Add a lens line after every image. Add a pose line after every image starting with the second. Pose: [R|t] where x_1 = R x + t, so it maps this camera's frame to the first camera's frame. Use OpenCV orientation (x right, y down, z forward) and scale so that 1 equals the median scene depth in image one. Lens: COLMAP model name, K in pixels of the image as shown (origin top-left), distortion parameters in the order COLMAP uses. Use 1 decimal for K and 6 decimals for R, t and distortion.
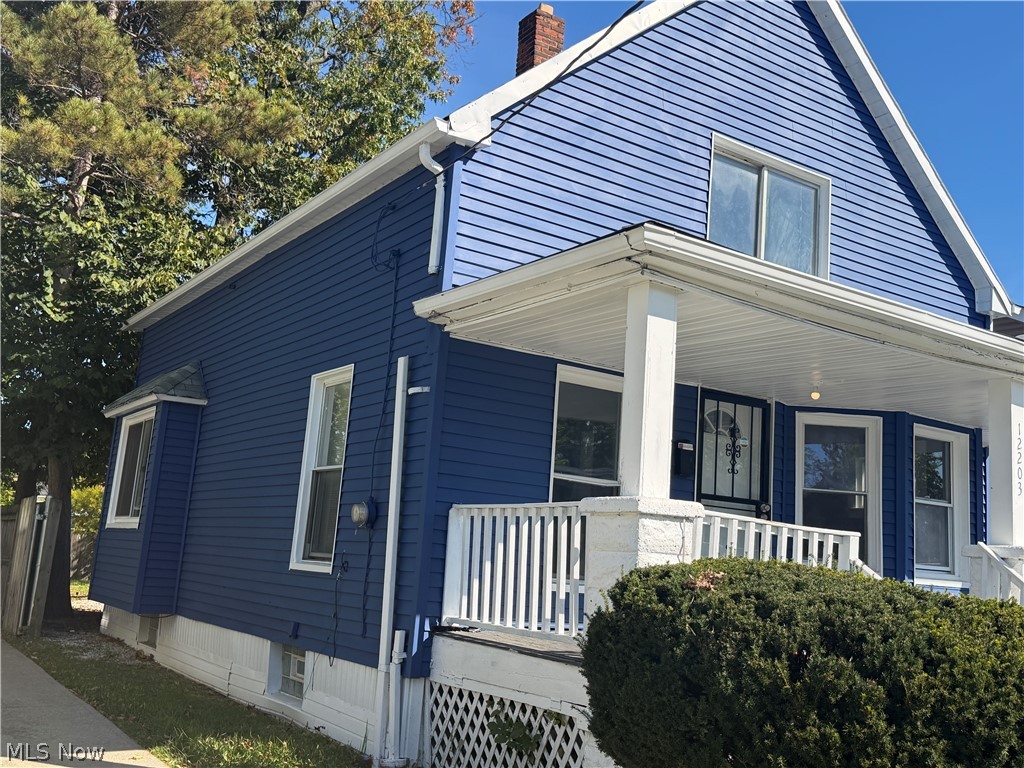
lens RADIAL K [[1016.4, 0, 512.0], [0, 1016.4, 384.0], [0, 0, 1]] dist [0.163079, -0.334960]
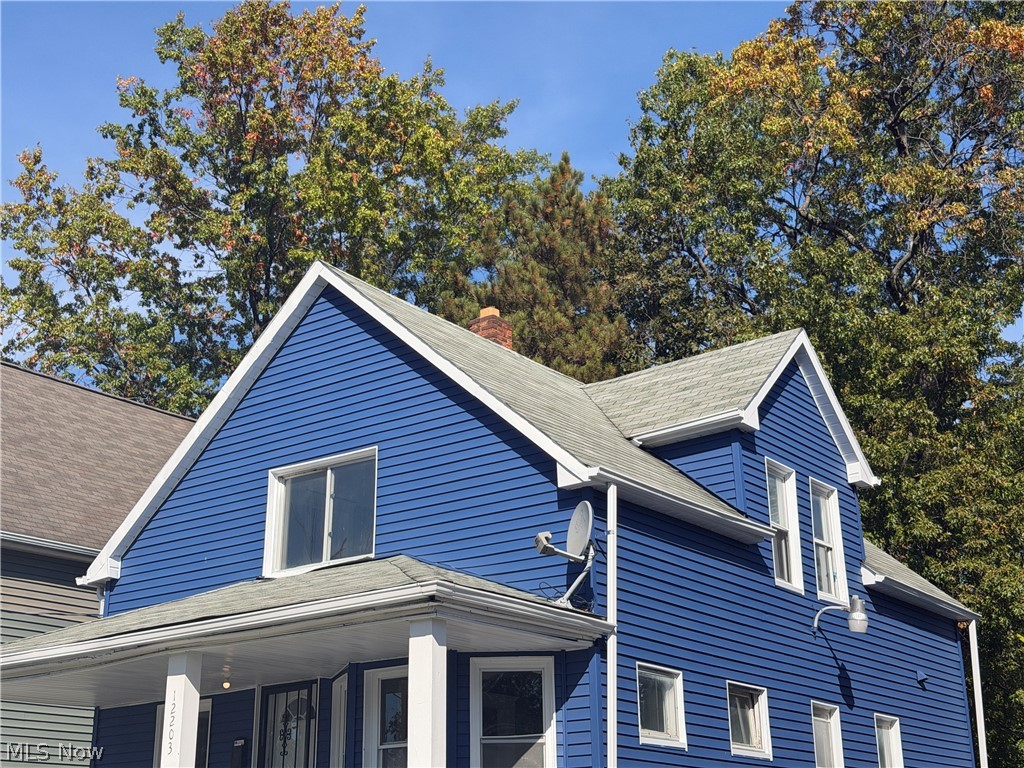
lens RADIAL K [[1427.7, 0, 512.0], [0, 1427.7, 384.0], [0, 0, 1]] dist [0.135541, 0.048589]
pose [[0.340529, -0.375895, -0.861825, 1.813043], [0.201941, 0.924456, -0.323420, 0.271968], [0.918292, -0.063904, 0.390713, 0.605500]]
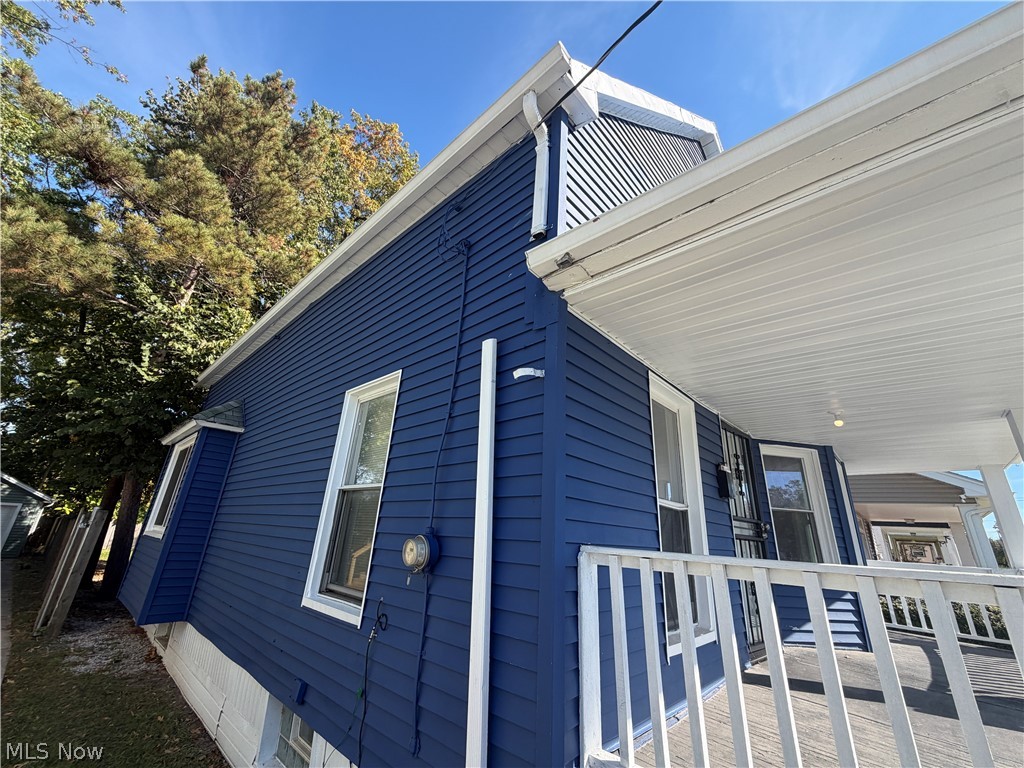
lens RADIAL K [[409.7, 0, 511.9], [0, 409.7, 387.3], [0, 0, 1]] dist [-0.000846, 0.000591]
pose [[0.971687, 0.064833, 0.227201, -0.132646], [-0.027851, 0.986341, -0.162344, 0.048884], [-0.234623, 0.151420, 0.960221, 0.589810]]
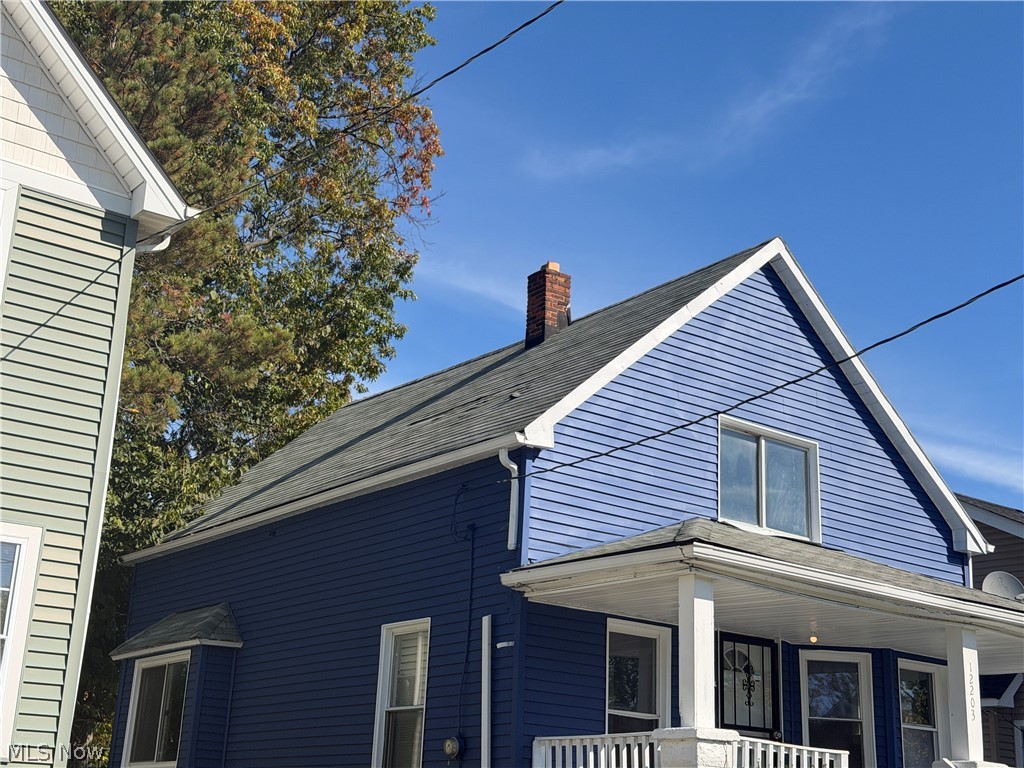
lens RADIAL K [[1427.7, 0, 512.0], [0, 1427.7, 384.0], [0, 0, 1]] dist [0.135541, 0.048589]
pose [[0.997250, -0.008553, 0.073615, -0.169523], [0.017831, 0.991829, -0.126324, -0.071927], [-0.071933, 0.127289, 0.989254, -0.646208]]
